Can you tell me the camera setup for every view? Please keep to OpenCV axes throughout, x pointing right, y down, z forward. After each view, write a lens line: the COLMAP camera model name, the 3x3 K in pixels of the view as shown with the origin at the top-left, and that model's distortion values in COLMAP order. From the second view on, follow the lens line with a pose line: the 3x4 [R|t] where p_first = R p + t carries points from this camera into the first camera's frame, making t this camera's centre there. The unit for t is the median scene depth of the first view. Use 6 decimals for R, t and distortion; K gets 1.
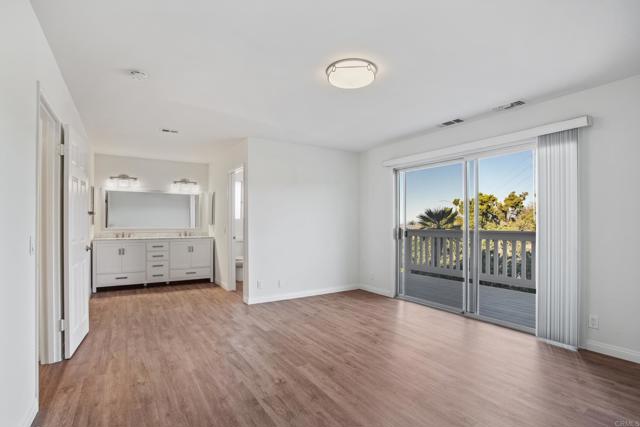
lens RADIAL K [[317.6, 0, 306.3], [0, 317.6, 225.1], [0, 0, 1]] dist [-0.006794, 0.000606]
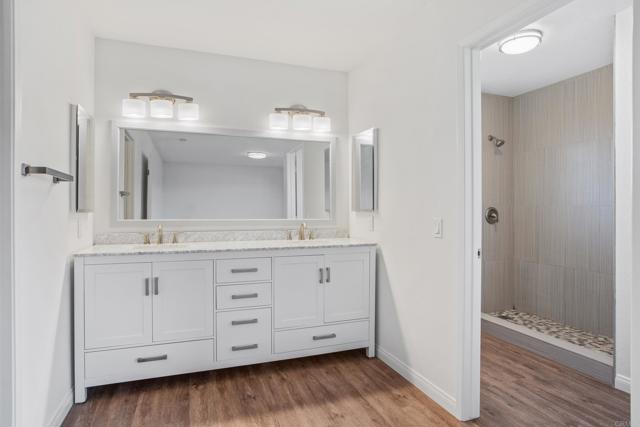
lens RADIAL K [[366.7, 0, 320.7], [0, 366.7, 212.5], [0, 0, 1]] dist [-0.022433, 0.000164]
pose [[0.985489, -0.003899, -0.169694, -0.265625], [0.003235, 0.999986, -0.004190, 0.001606], [0.169708, 0.003580, 0.985488, 0.513022]]
